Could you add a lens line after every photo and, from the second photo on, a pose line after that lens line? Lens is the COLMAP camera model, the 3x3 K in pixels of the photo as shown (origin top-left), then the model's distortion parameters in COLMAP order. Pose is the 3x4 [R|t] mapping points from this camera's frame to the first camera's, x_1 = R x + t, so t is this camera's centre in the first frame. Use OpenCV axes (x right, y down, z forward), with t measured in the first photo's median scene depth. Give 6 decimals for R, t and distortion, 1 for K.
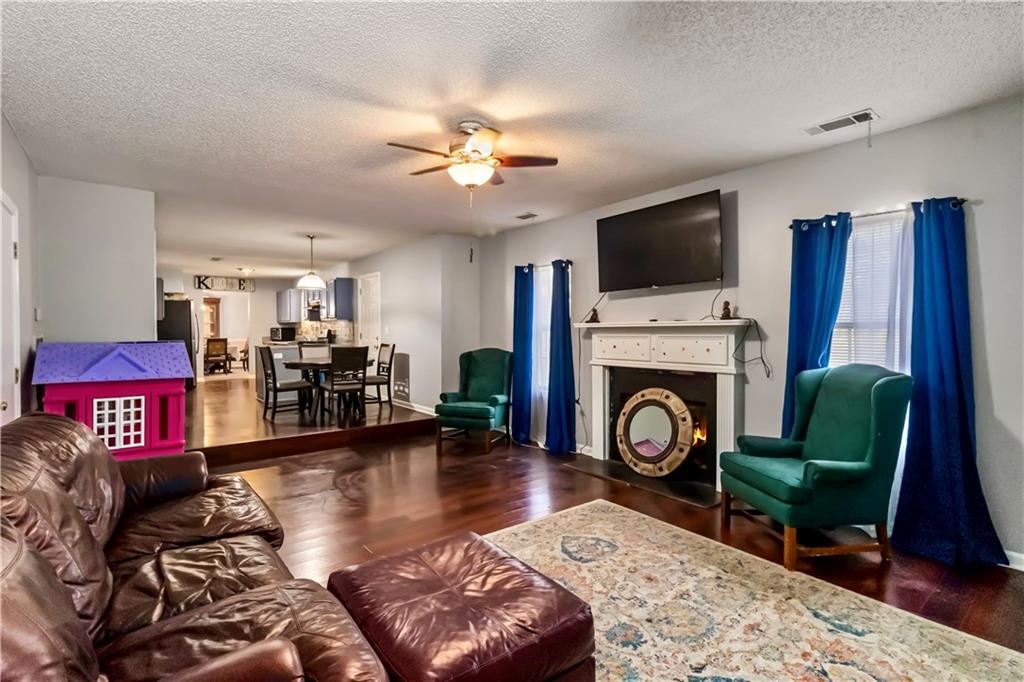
lens RADIAL K [[491.3, 0, 518.8], [0, 491.3, 338.3], [0, 0, 1]] dist [0.031992, -0.000261]
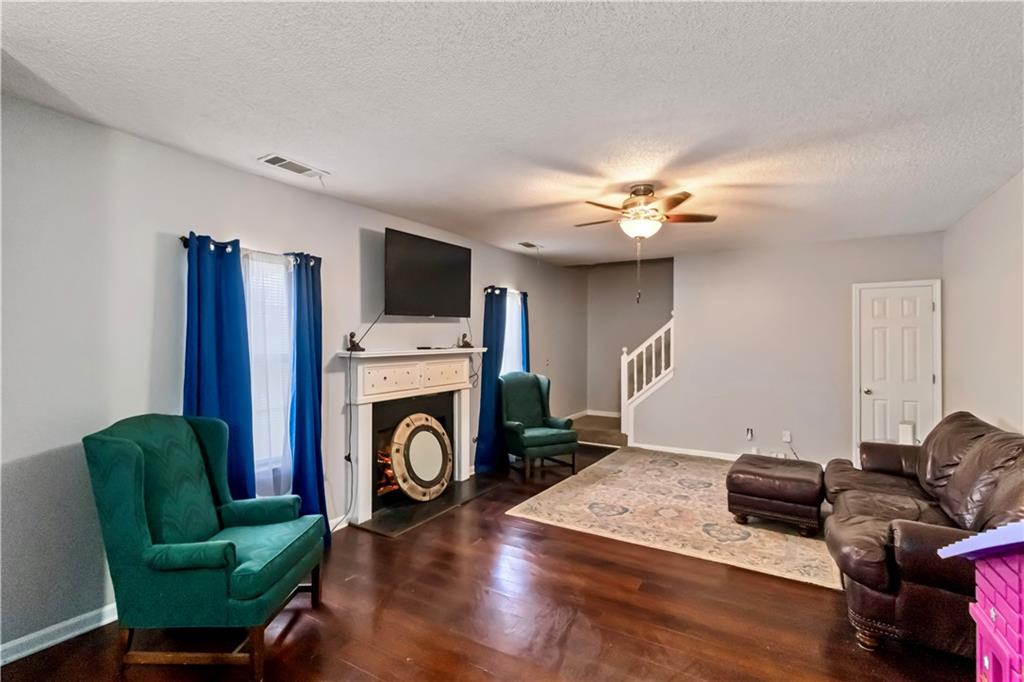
lens RADIAL K [[491.3, 0, 519.3], [0, 491.3, 339.2], [0, 0, 1]] dist [0.031992, -0.000261]
pose [[-0.360879, -0.010574, 0.932553, -0.862294], [0.002098, 0.999924, 0.012150, -0.076310], [-0.932610, 0.006341, -0.360830, 1.348627]]
